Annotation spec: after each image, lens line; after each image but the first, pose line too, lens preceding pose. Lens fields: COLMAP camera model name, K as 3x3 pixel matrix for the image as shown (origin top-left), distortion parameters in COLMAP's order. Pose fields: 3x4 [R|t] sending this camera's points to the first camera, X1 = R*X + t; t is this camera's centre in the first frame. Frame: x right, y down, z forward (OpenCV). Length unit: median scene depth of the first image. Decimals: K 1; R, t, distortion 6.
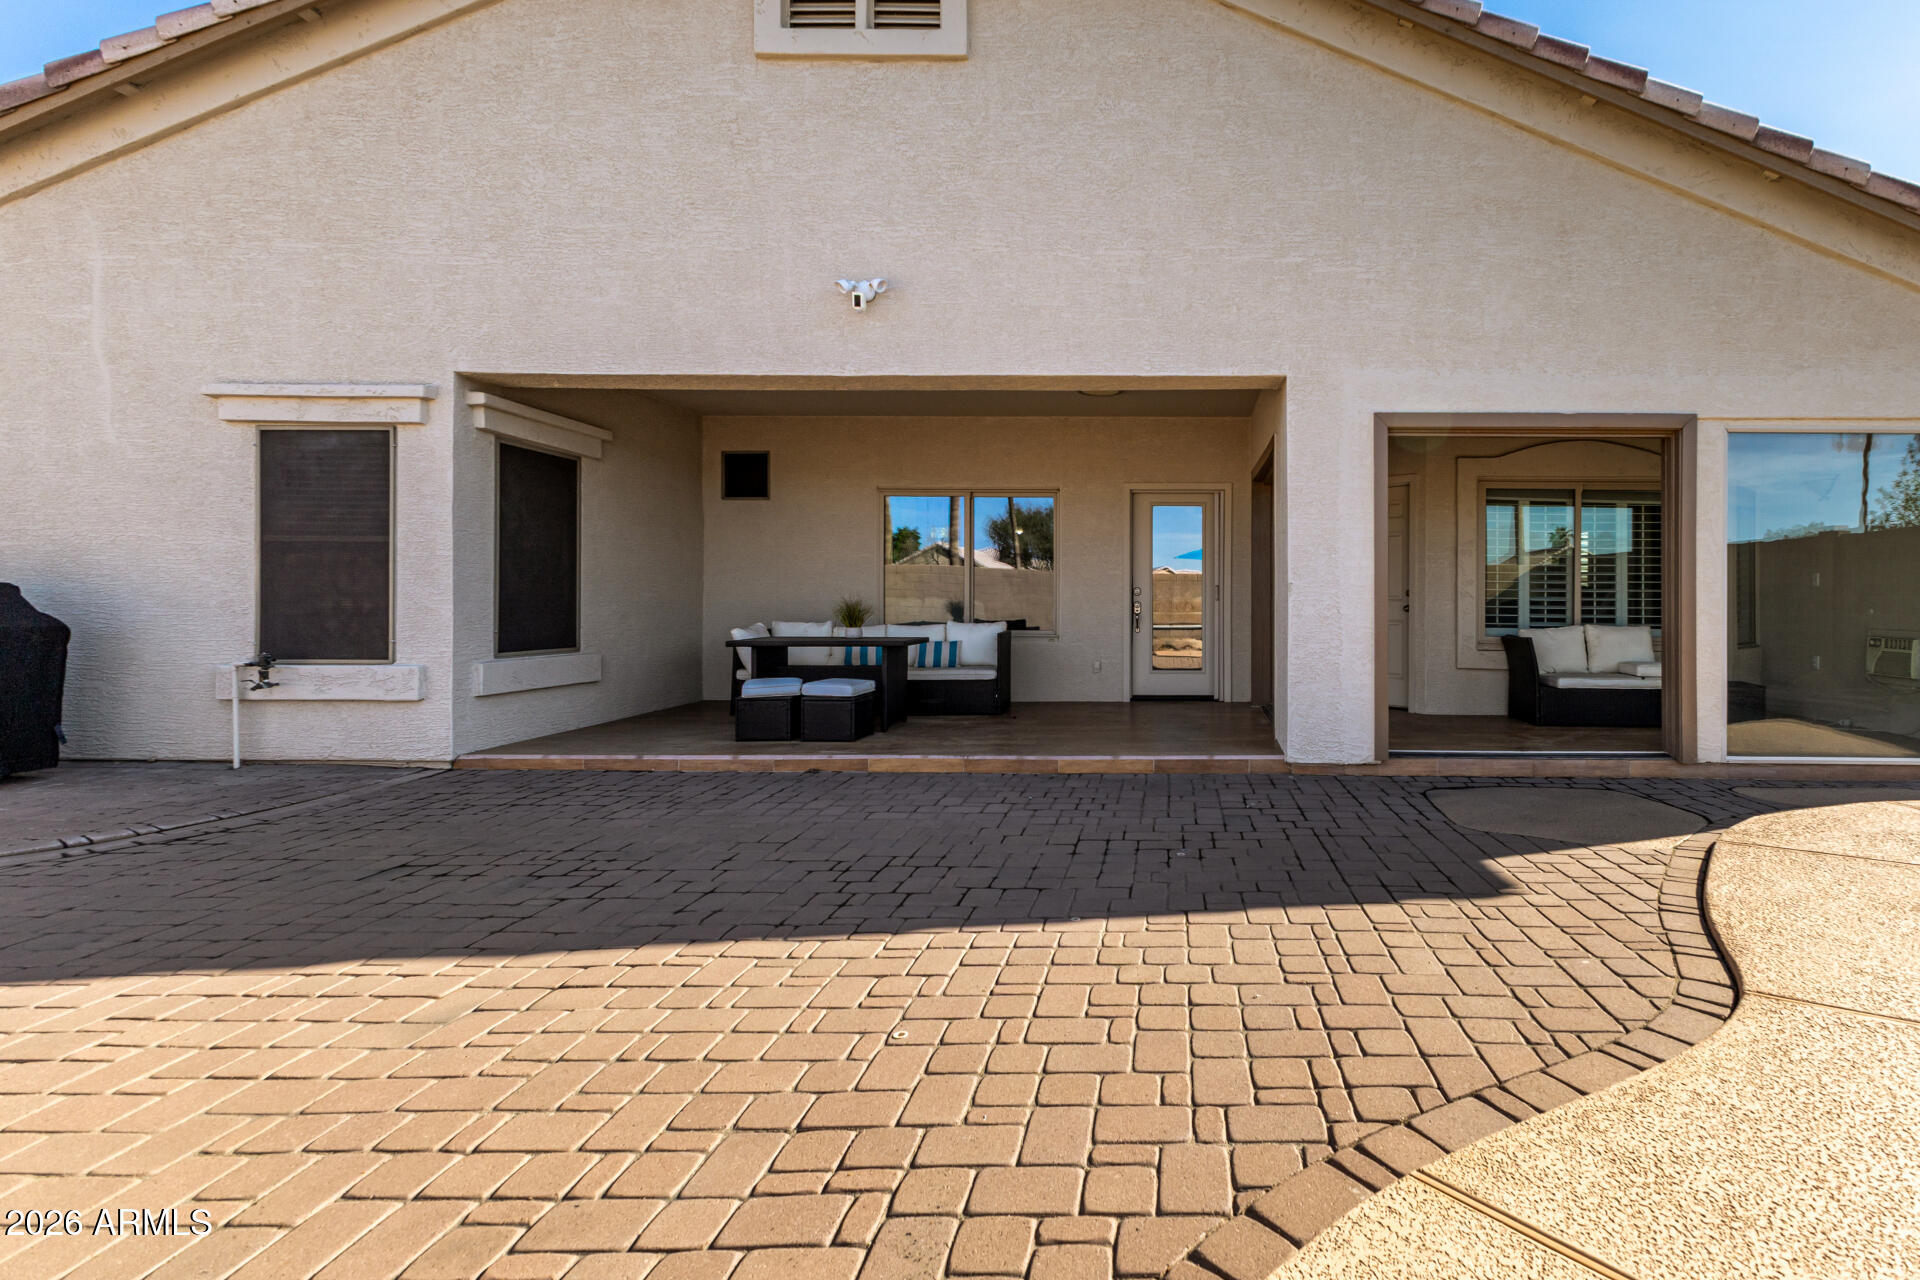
lens RADIAL K [[847.2, 0, 962.7], [0, 847.2, 619.5], [0, 0, 1]] dist [0.015139, -0.002127]
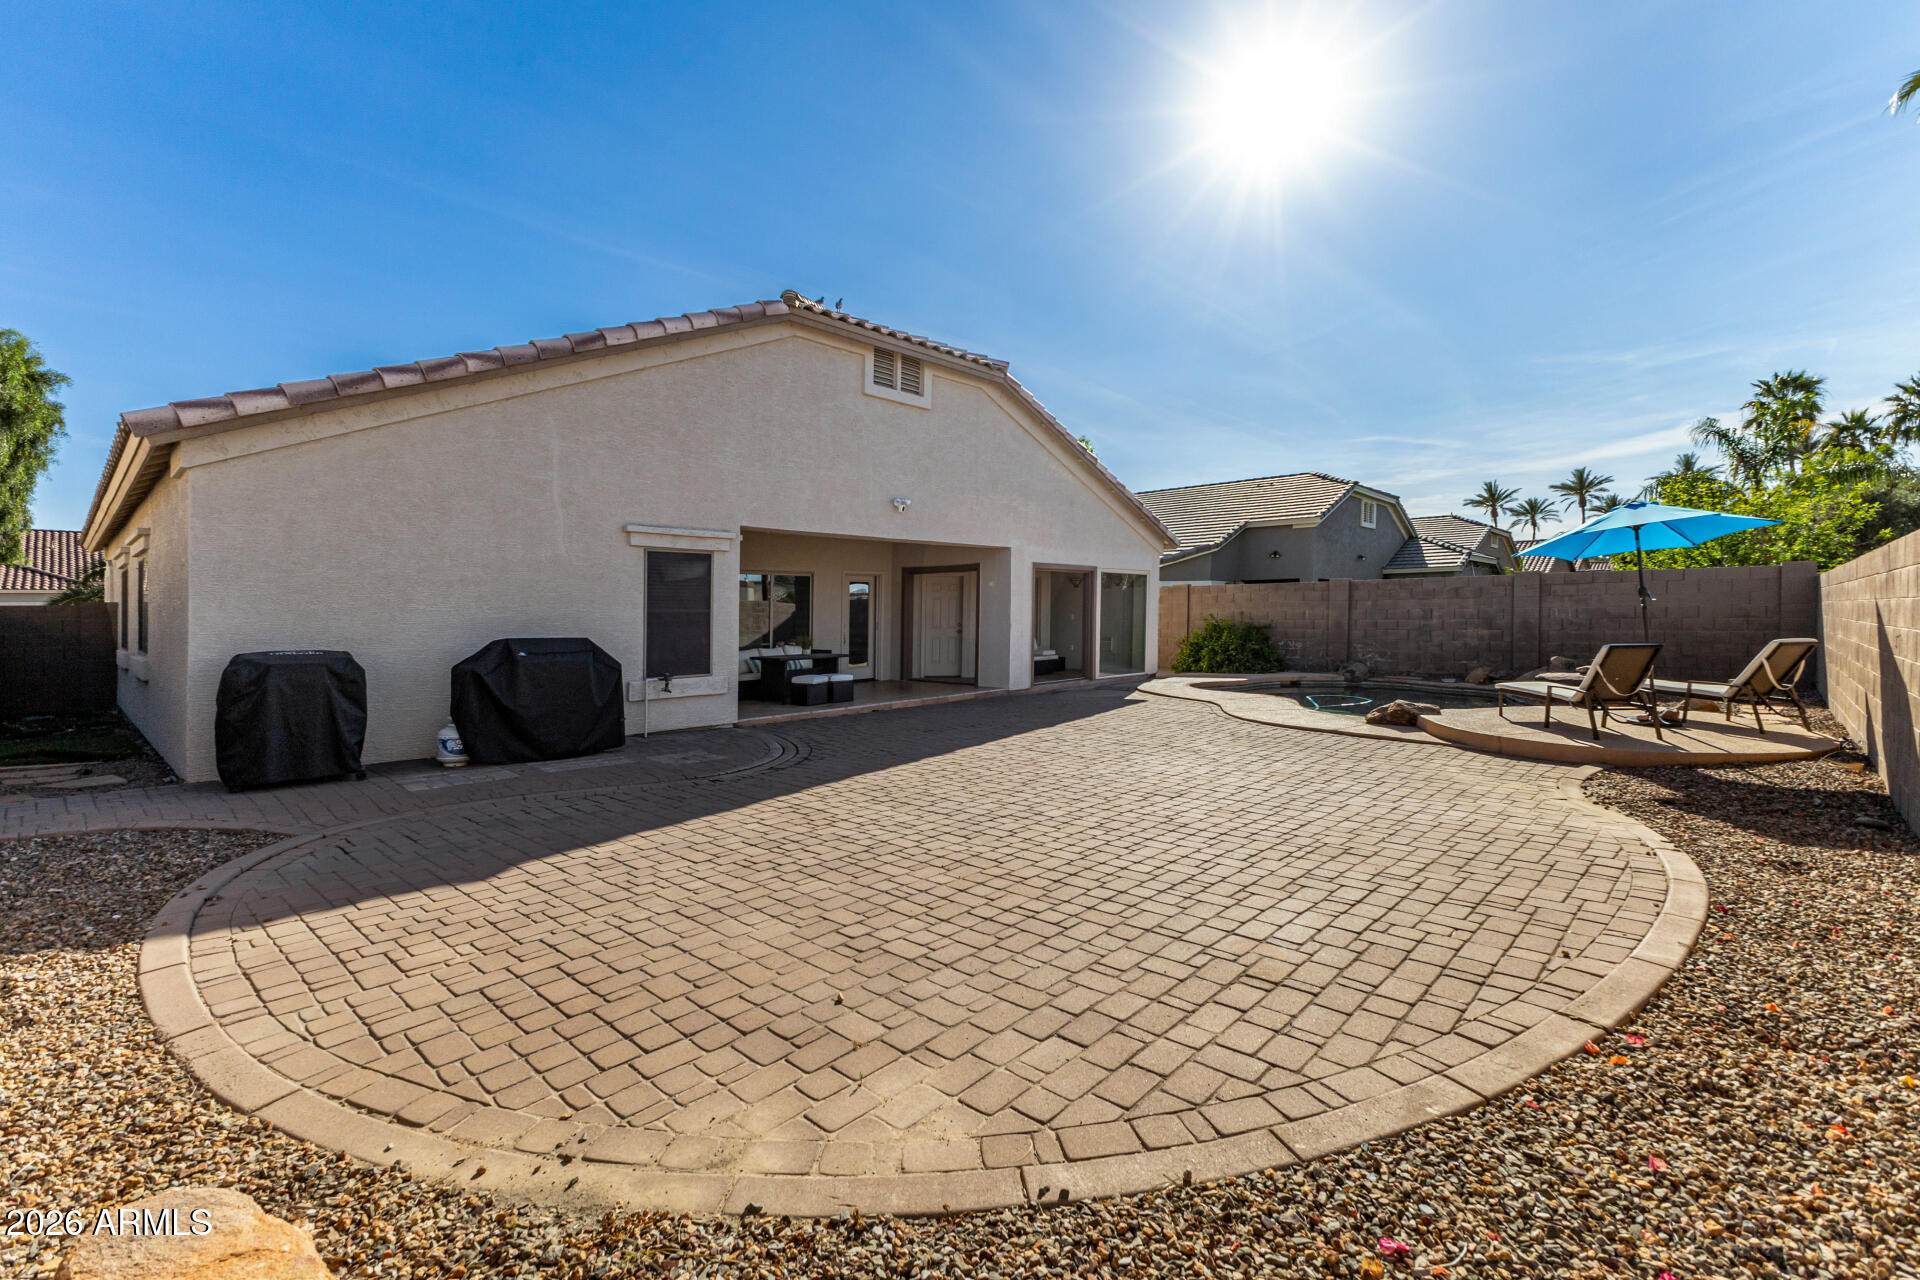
lens RADIAL K [[847.2, 0, 956.6], [0, 847.2, 630.8], [0, 0, 1]] dist [0.015139, -0.002127]
pose [[0.686538, -0.023614, 0.726711, -1.677558], [0.006856, 0.999638, 0.026005, -0.096568], [-0.727062, -0.012872, 0.686451, -0.698183]]
